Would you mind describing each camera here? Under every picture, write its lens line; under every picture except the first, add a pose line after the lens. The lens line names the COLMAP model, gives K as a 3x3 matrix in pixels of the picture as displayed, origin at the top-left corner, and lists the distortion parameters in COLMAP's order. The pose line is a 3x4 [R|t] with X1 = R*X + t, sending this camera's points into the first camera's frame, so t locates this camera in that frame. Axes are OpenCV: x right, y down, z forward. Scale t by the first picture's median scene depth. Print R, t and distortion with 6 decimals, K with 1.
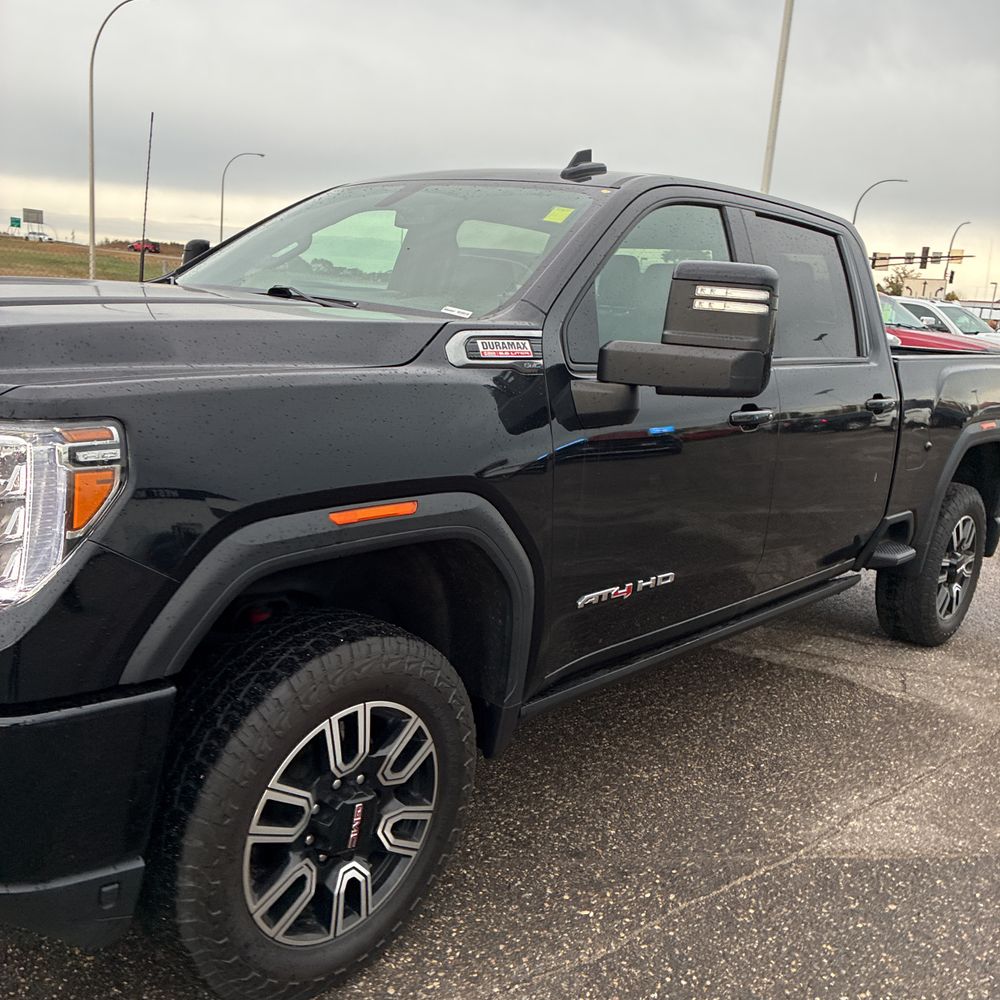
lens RADIAL K [[1016.3, 0, 490.3], [0, 1016.3, 485.6], [0, 0, 1]] dist [0.008388, -0.014160]
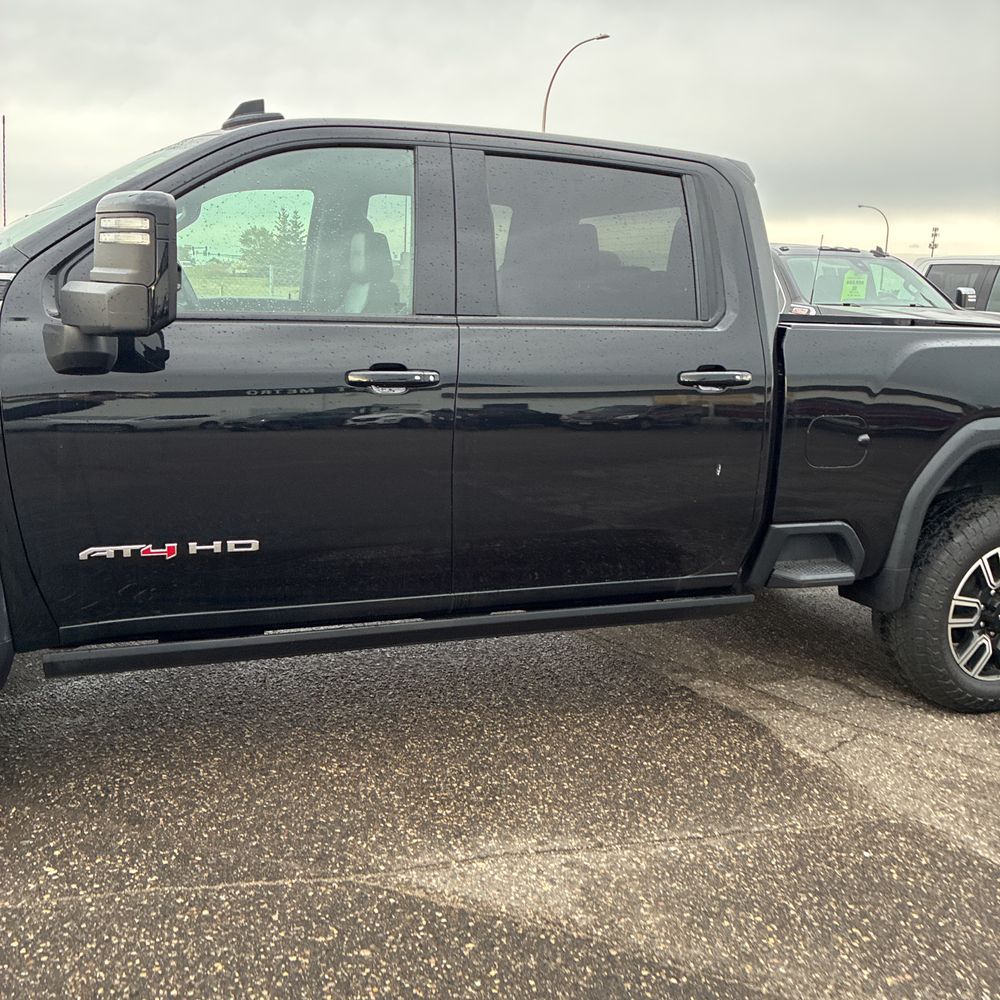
lens RADIAL K [[1014.0, 0, 484.6], [0, 1014.0, 485.5], [0, 0, 1]] dist [0.022661, -0.001088]
pose [[0.889641, 0.051670, -0.453728, 0.791850], [-0.062312, 0.998020, -0.008525, 0.030068], [0.452389, 0.035857, 0.891099, 0.267834]]
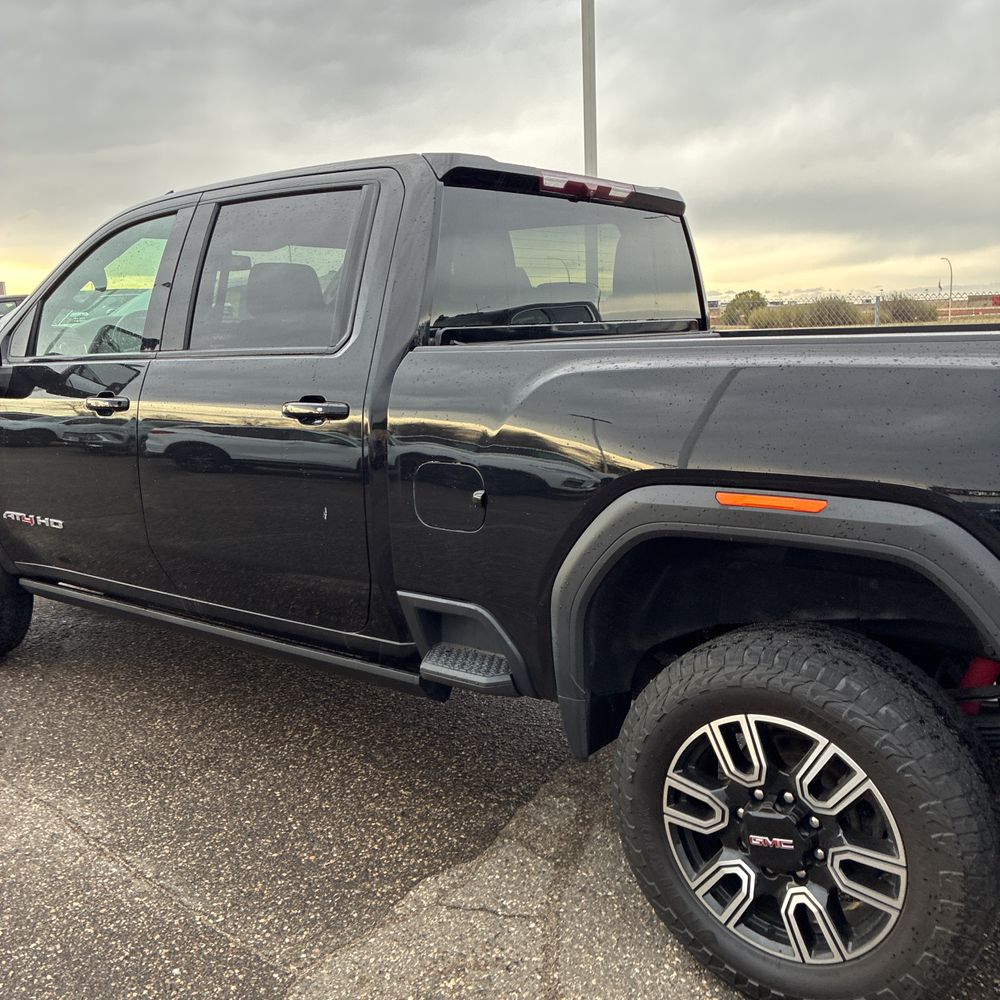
lens RADIAL K [[1020.2, 0, 512.9], [0, 1020.2, 495.3], [0, 0, 1]] dist [0.041304, -0.021071]
pose [[0.071205, 0.086251, -0.993726, 1.504999], [-0.154274, 0.985219, 0.074459, -0.130306], [0.985459, 0.148004, 0.083458, 1.458783]]
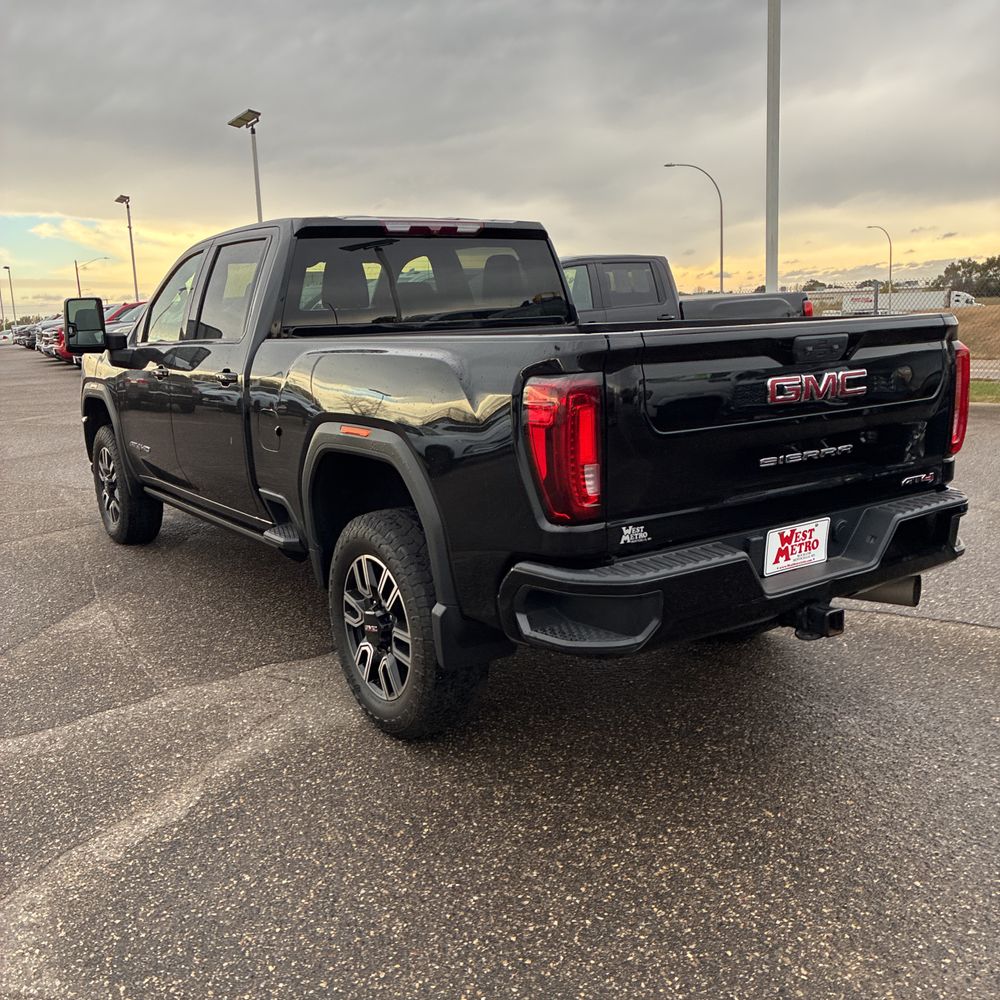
lens RADIAL K [[1033.5, 0, 497.8], [0, 1033.5, 487.5], [0, 0, 1]] dist [0.017800, -0.004256]
pose [[-0.250040, 0.096059, -0.963459, 1.993098], [-0.163527, 0.976582, 0.139806, -0.236125], [0.954327, 0.192508, -0.228476, 2.154542]]
